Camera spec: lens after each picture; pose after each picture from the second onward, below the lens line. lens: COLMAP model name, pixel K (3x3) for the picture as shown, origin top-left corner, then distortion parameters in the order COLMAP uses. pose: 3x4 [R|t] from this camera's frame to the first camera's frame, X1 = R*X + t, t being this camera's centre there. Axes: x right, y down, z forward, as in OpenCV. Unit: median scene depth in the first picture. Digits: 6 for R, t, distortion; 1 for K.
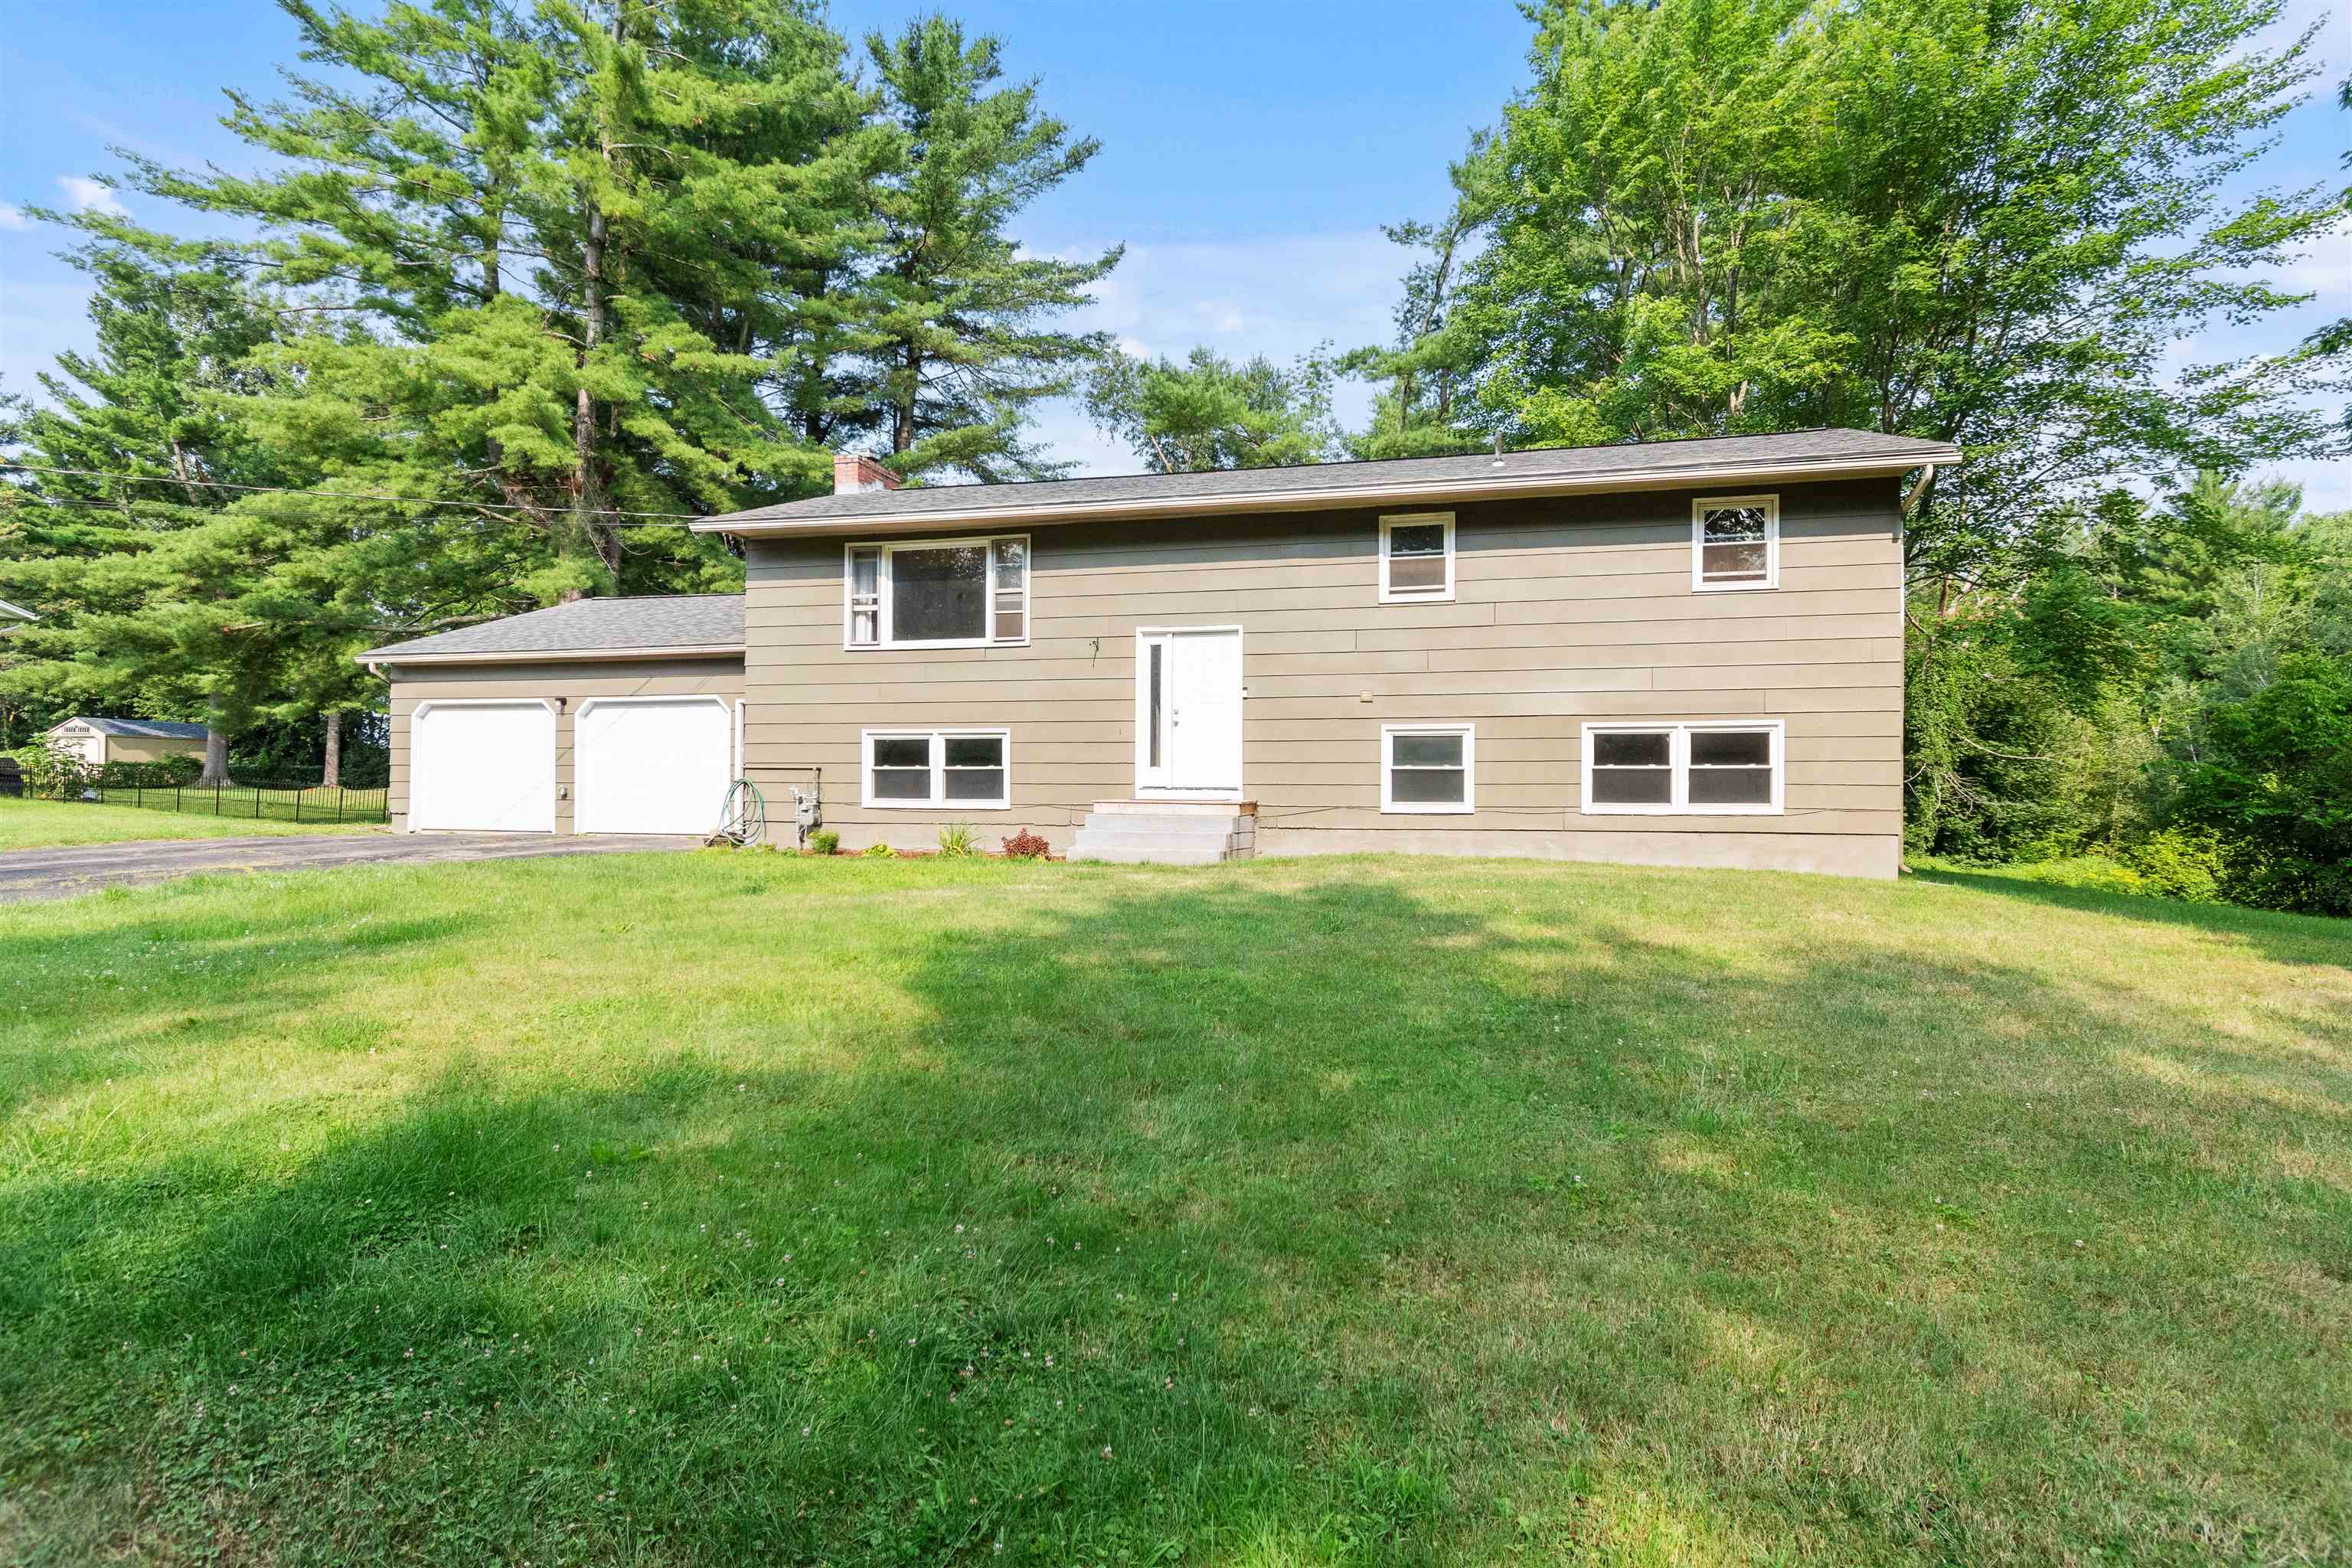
lens RADIAL K [[1188.5, 0, 1176.0], [0, 1188.5, 784.0], [0, 0, 1]] dist [0.001129, -0.001511]
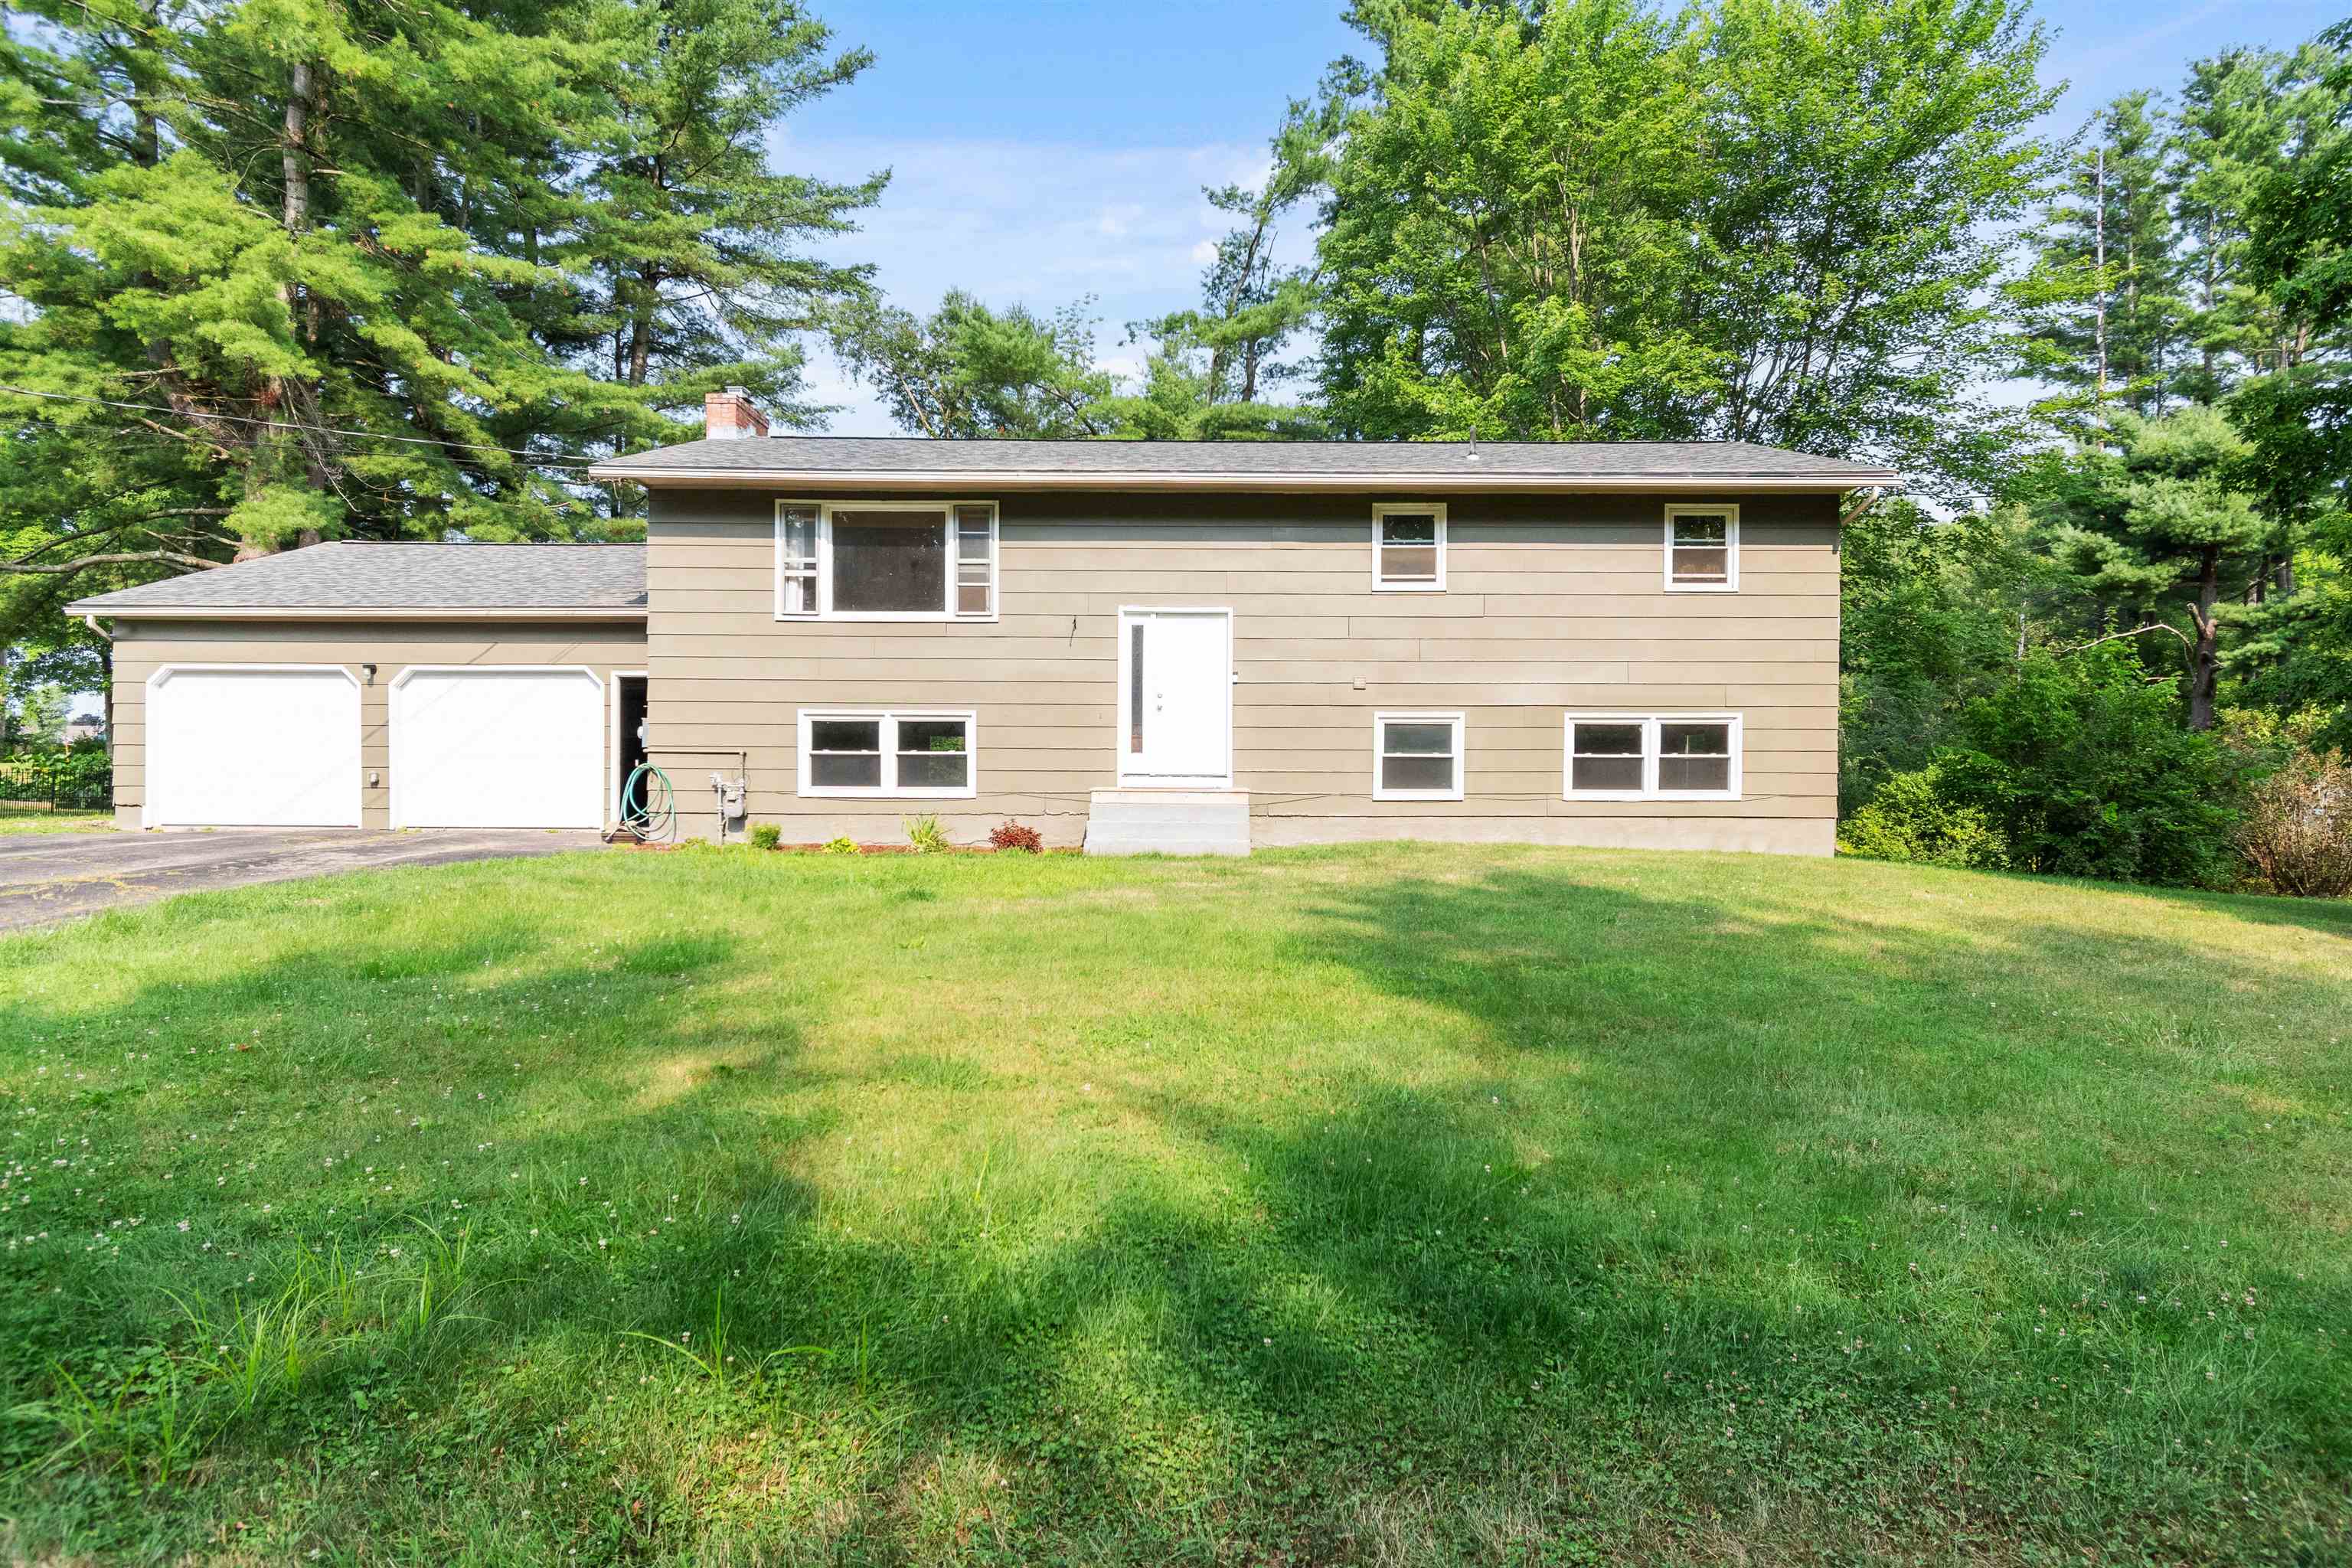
lens RADIAL K [[1262.5, 0, 1176.0], [0, 1262.5, 784.0], [0, 0, 1]] dist [-0.000972, -0.002183]
pose [[0.968683, -0.003164, 0.248281, -0.225542], [-0.001518, 0.999825, 0.018667, -0.007995], [-0.248296, -0.018459, 0.968508, 0.008330]]
